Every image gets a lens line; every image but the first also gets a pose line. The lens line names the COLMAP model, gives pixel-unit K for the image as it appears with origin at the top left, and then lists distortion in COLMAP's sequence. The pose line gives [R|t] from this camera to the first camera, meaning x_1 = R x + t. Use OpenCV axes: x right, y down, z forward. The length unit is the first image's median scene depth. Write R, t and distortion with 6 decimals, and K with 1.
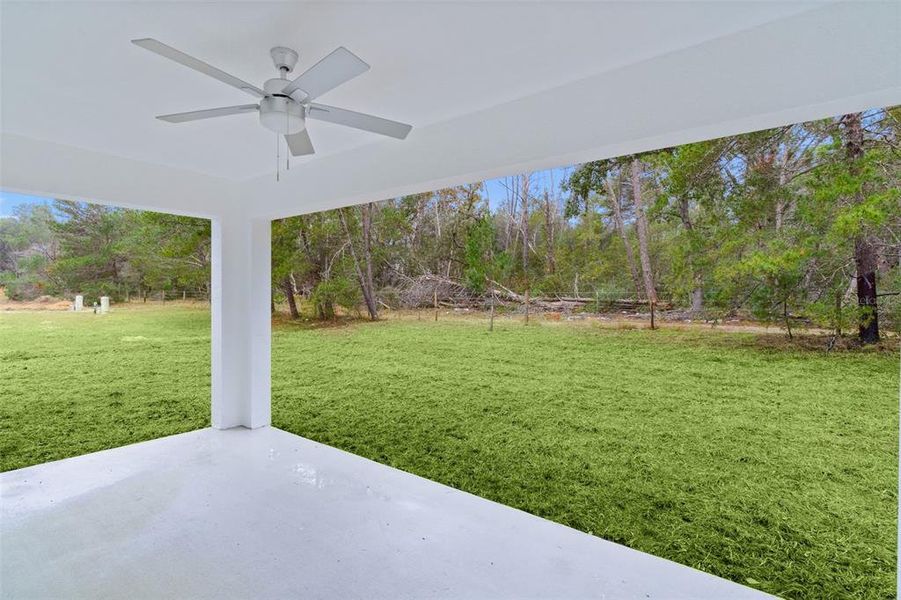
lens RADIAL K [[443.5, 0, 447.3], [0, 443.5, 305.5], [0, 0, 1]] dist [-0.004998, 0.001776]
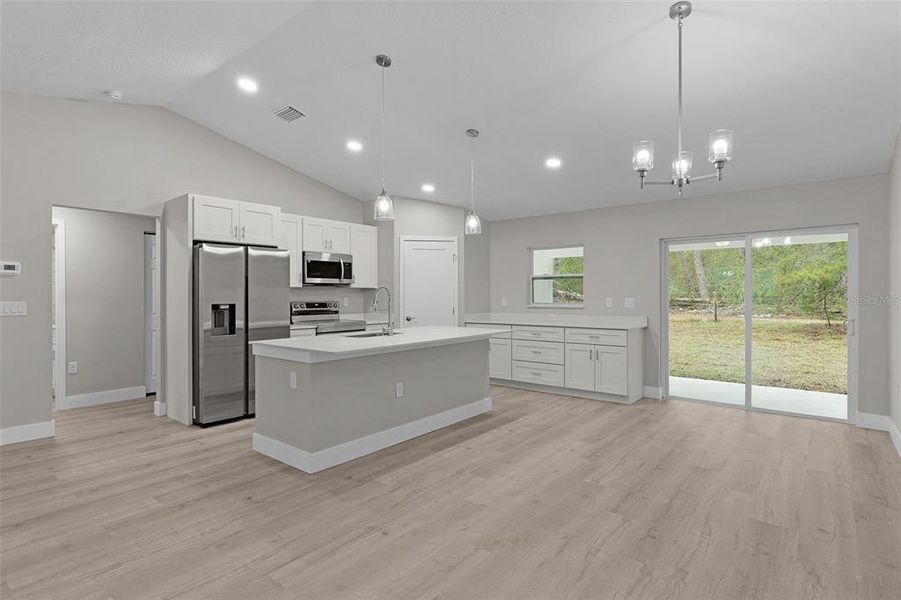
lens RADIAL K [[443.5, 0, 448.0], [0, 443.5, 298.5], [0, 0, 1]] dist [-0.004998, 0.001776]
pose [[0.998606, -0.003671, -0.052653, -0.193925], [0.002958, 0.999903, -0.013619, 0.001825], [0.052698, 0.013444, 0.998520, -0.252095]]
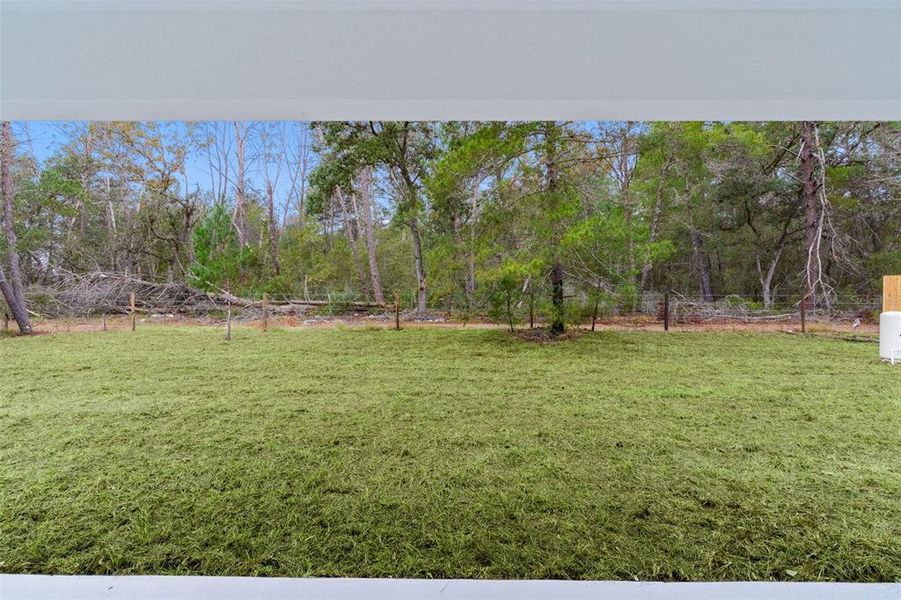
lens RADIAL K [[443.5, 0, 448.2], [0, 443.5, 300.1], [0, 0, 1]] dist [-0.004998, 0.001776]
pose [[0.796653, -0.000797, 0.604436, -0.061274], [0.013503, 0.999773, -0.016480, 0.001711], [-0.604286, 0.021291, 0.796483, 0.076617]]
